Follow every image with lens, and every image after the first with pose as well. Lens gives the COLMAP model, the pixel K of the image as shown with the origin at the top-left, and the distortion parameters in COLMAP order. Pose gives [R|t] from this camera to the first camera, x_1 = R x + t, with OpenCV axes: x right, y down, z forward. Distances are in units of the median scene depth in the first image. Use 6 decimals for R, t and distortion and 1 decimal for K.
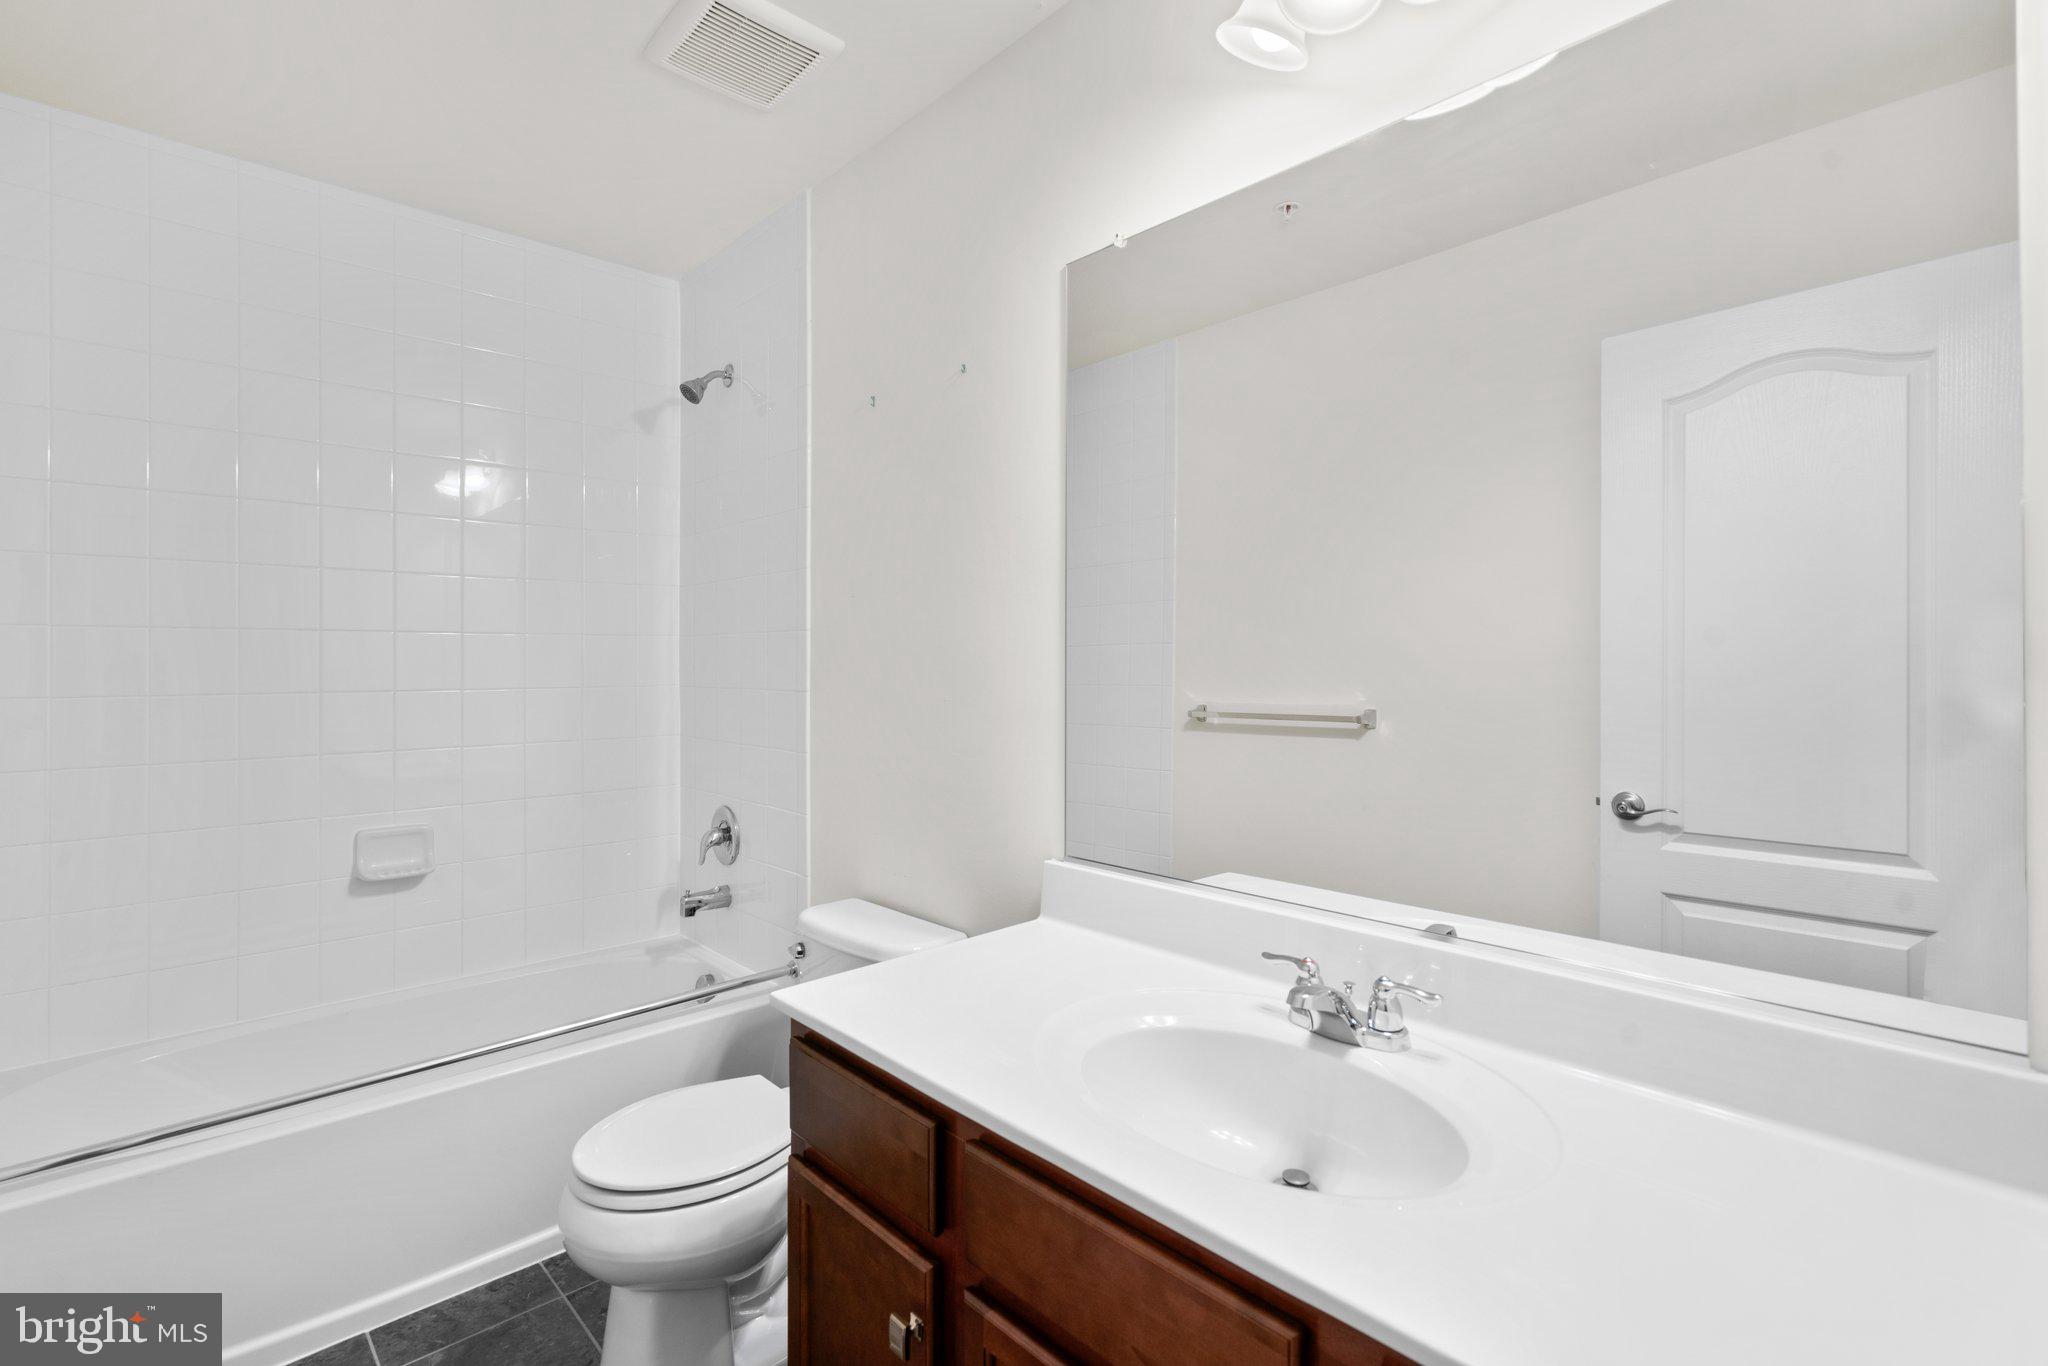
lens RADIAL K [[923.9, 0, 1029.3], [0, 923.9, 672.1], [0, 0, 1]] dist [-0.016295, 0.000283]
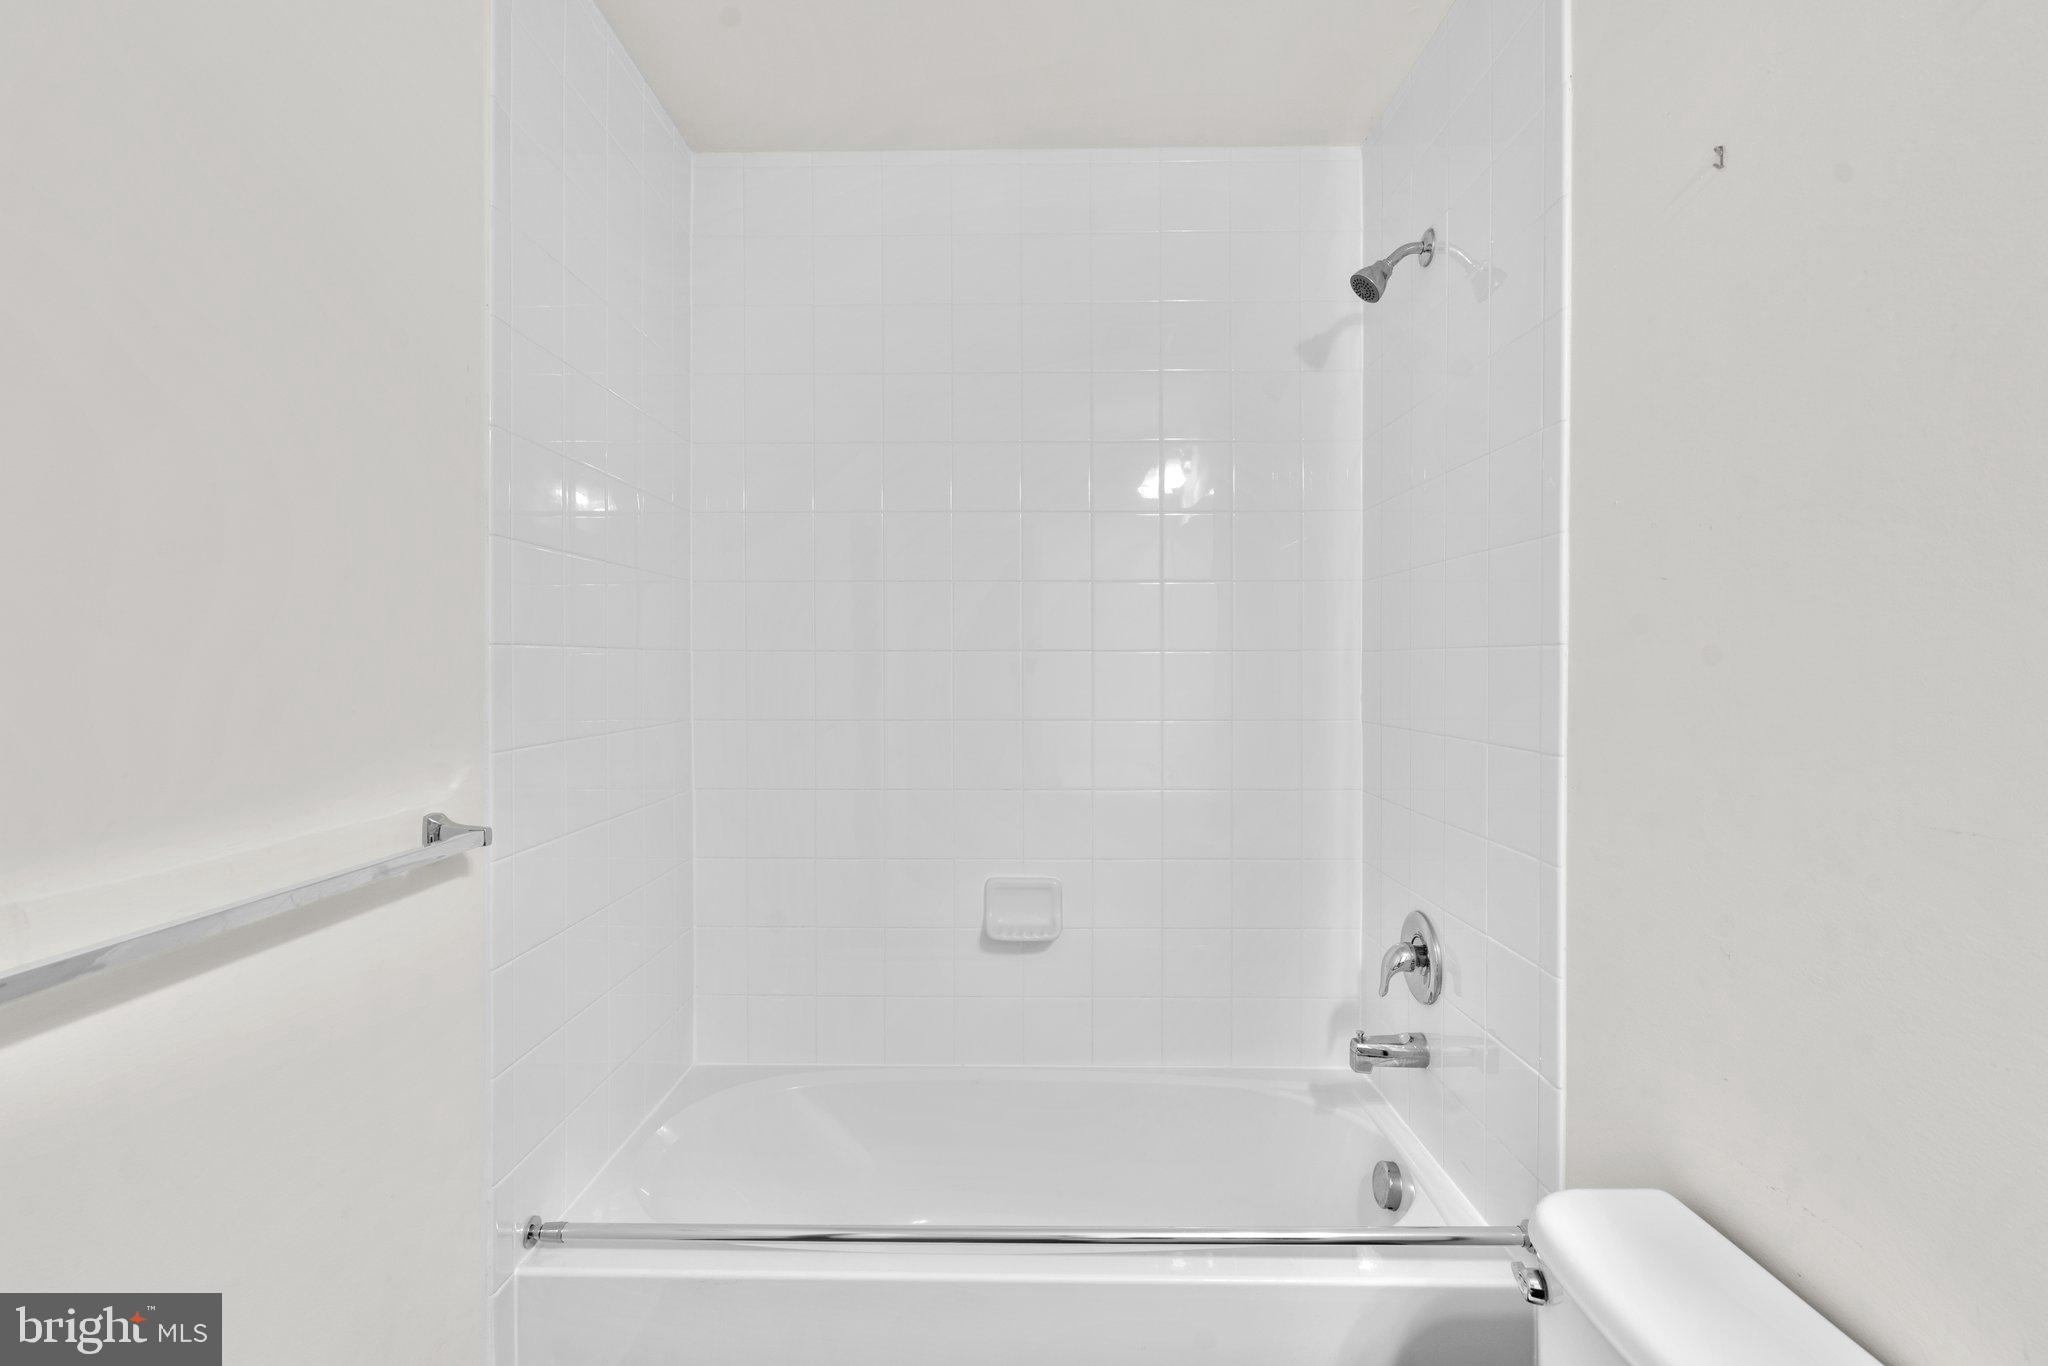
lens RADIAL K [[957.2, 0, 1012.1], [0, 957.2, 663.7], [0, 0, 1]] dist [-0.006111, 0.000416]
pose [[0.722049, 0.006922, -0.691807, -0.071242], [-0.005874, 0.999975, 0.003875, -0.032556], [0.691817, 0.001266, 0.722072, 0.309740]]
